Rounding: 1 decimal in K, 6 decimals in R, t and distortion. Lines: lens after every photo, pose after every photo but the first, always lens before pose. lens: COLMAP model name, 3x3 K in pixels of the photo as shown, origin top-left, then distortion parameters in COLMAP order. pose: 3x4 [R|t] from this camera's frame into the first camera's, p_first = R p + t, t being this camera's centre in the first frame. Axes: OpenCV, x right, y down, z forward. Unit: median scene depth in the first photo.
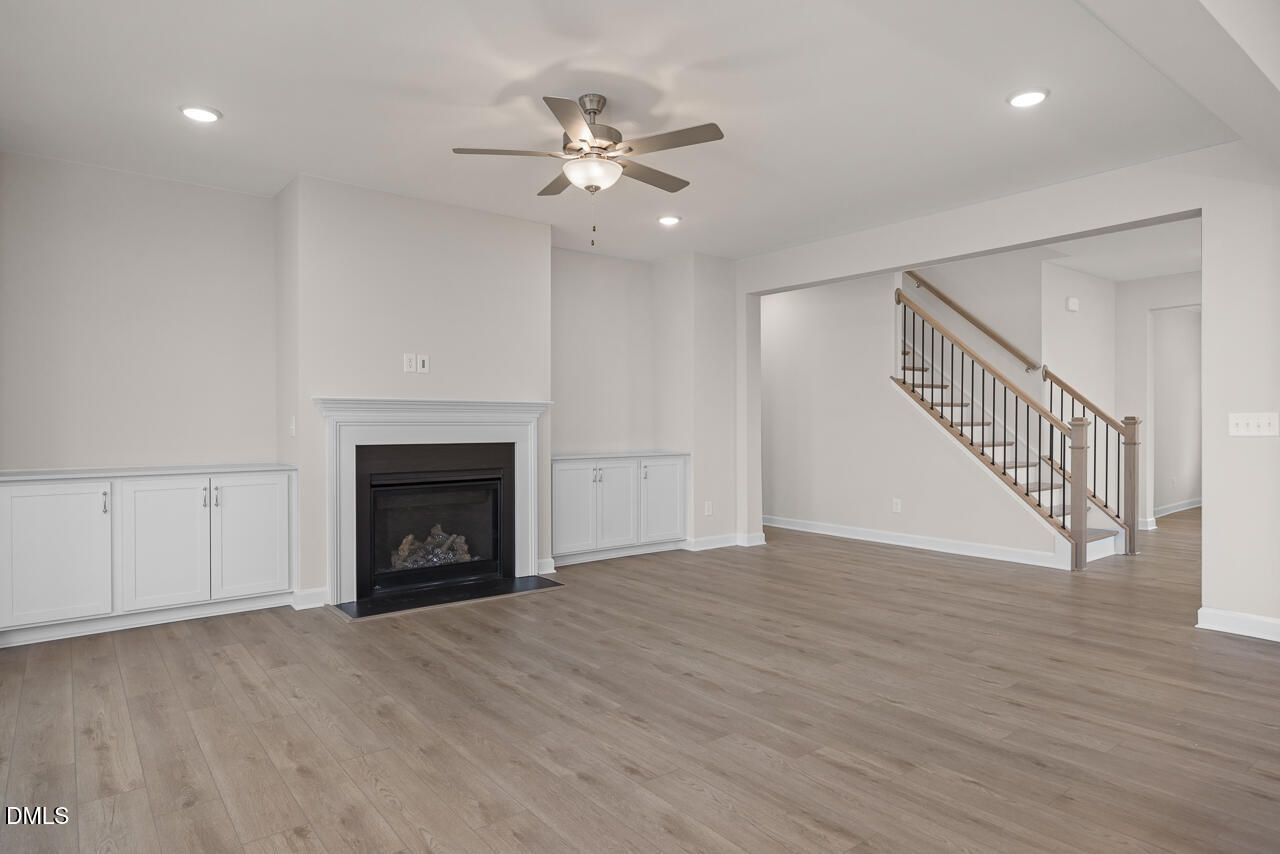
lens RADIAL K [[739.4, 0, 635.4], [0, 739.4, 423.0], [0, 0, 1]] dist [-0.001216, -0.001289]
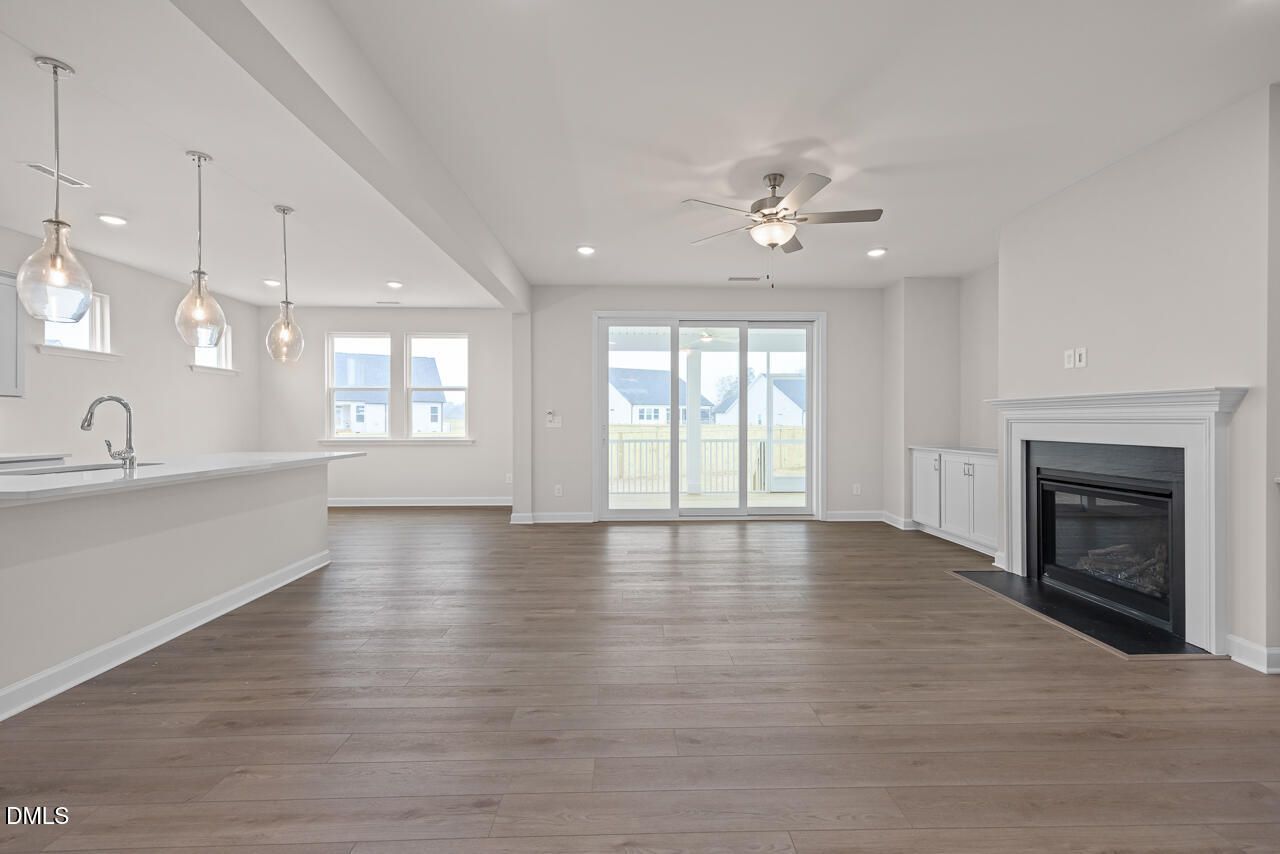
lens RADIAL K [[529.8, 0, 646.5], [0, 529.8, 422.6], [0, 0, 1]] dist [0.009121, 0.000041]
pose [[-0.588697, 0.004716, -0.808340, 0.680076], [0.002924, 0.999989, 0.003705, -0.001321], [0.808348, -0.000183, -0.588705, 1.101160]]
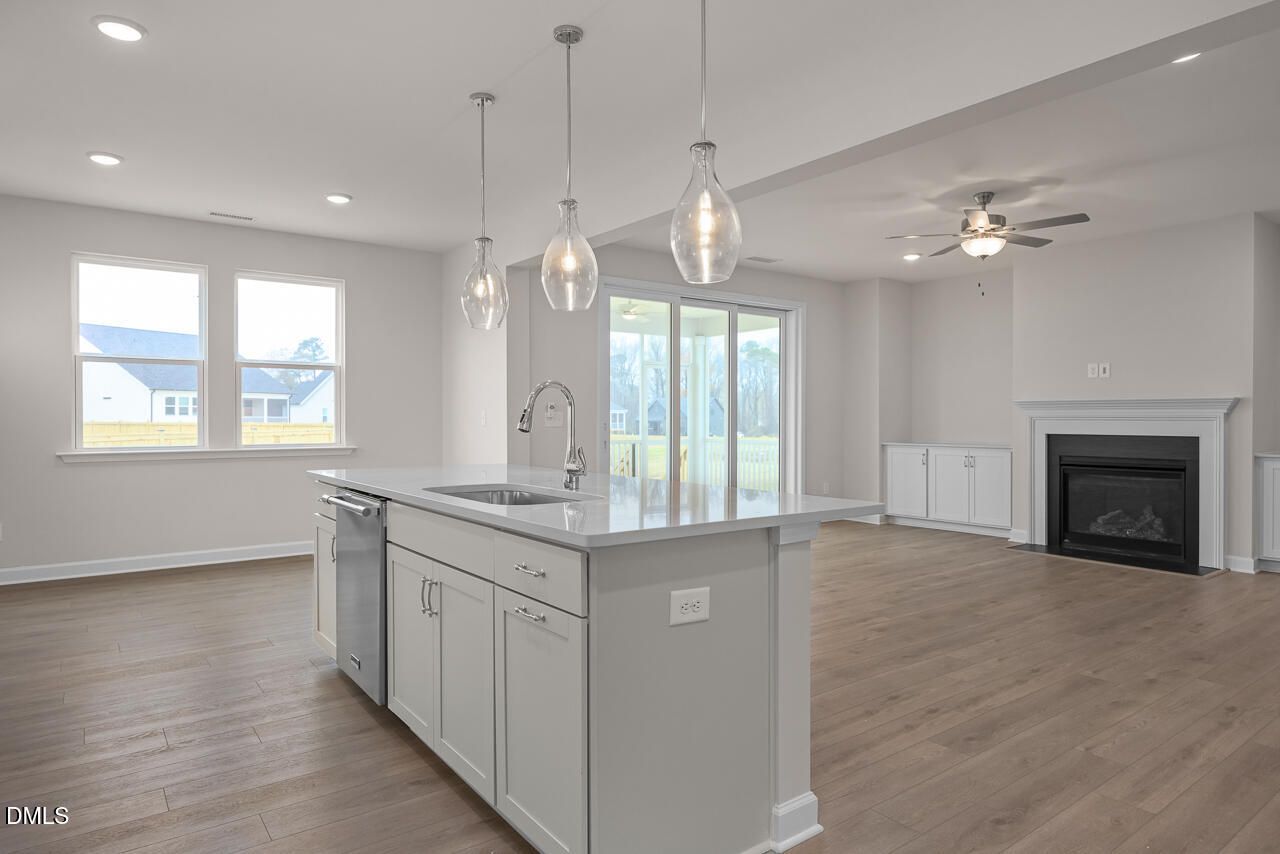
lens RADIAL K [[739.4, 0, 635.4], [0, 739.4, 423.0], [0, 0, 1]] dist [-0.001216, -0.001289]
pose [[-0.028859, 0.009419, -0.999539, 1.125784], [0.000958, 0.999955, 0.009395, -0.004692], [0.999583, -0.000686, -0.028866, 0.288766]]
